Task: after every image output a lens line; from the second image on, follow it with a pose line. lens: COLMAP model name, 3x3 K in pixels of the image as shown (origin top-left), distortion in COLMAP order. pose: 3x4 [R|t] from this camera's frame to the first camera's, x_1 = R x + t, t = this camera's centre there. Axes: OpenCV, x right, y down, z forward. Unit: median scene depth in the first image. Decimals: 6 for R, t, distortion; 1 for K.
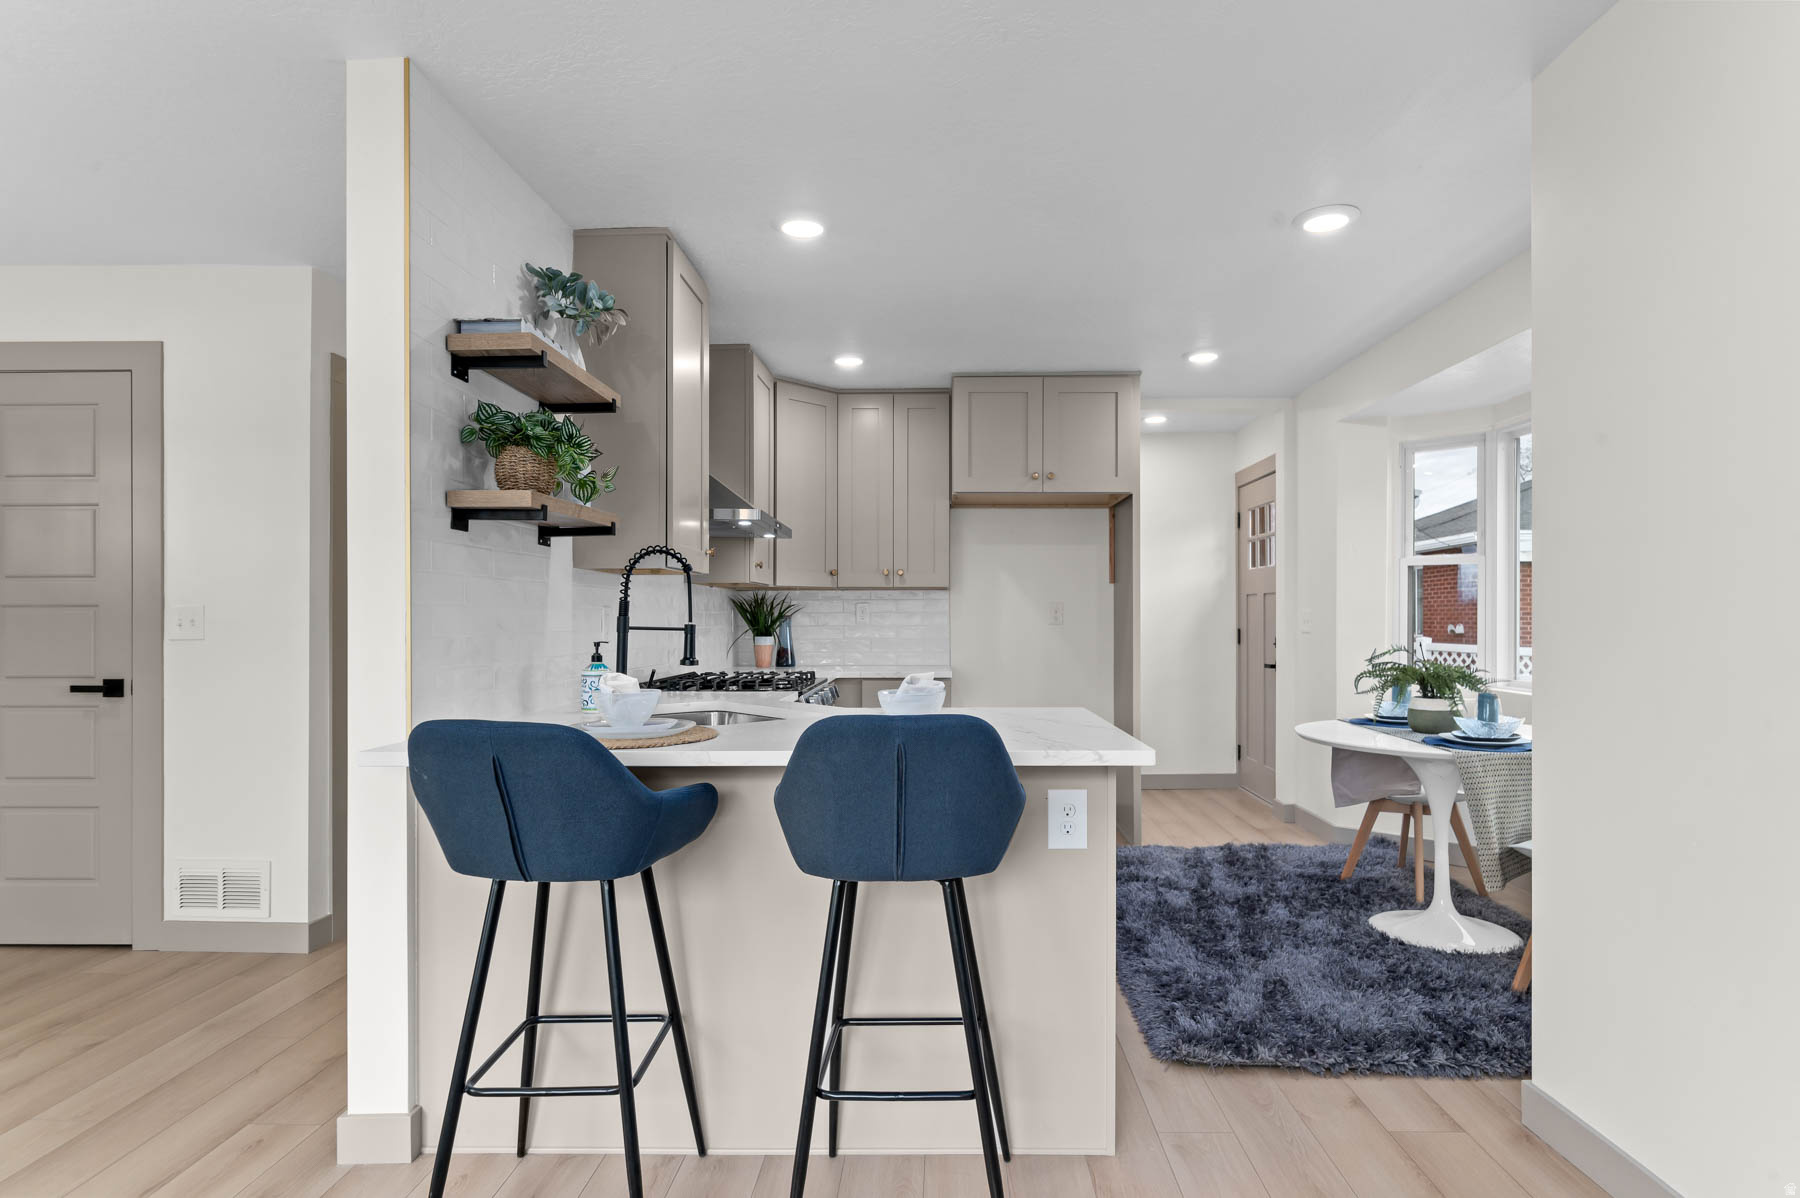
lens RADIAL K [[905.1, 0, 903.2], [0, 905.1, 615.0], [0, 0, 1]] dist [0.001581, -0.001012]
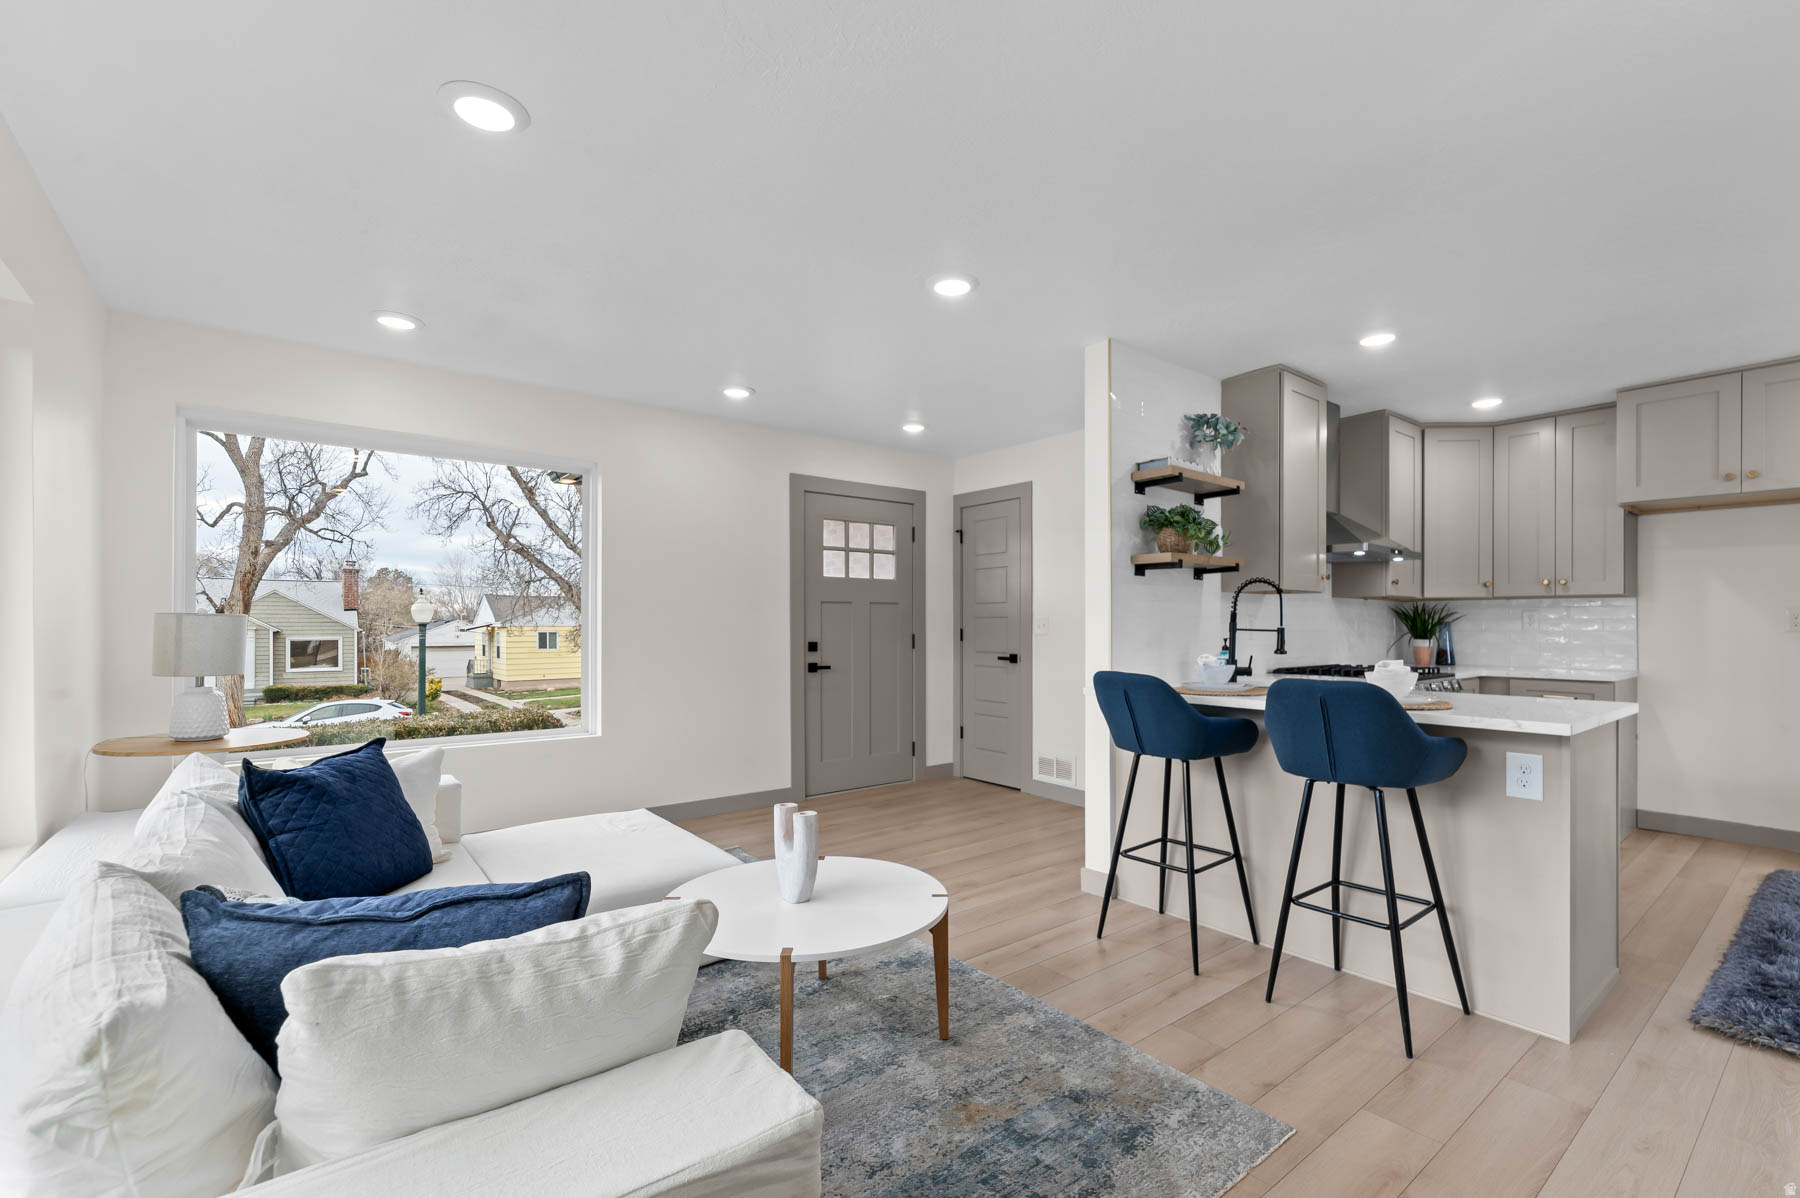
lens RADIAL K [[784.8, 0, 898.6], [0, 784.8, 613.7], [0, 0, 1]] dist [0.001993, 0.000721]
pose [[0.619682, -0.009219, -0.784799, 0.394284], [0.000961, 0.999939, -0.010987, 0.000582], [0.784852, 0.006054, 0.619654, -0.324227]]
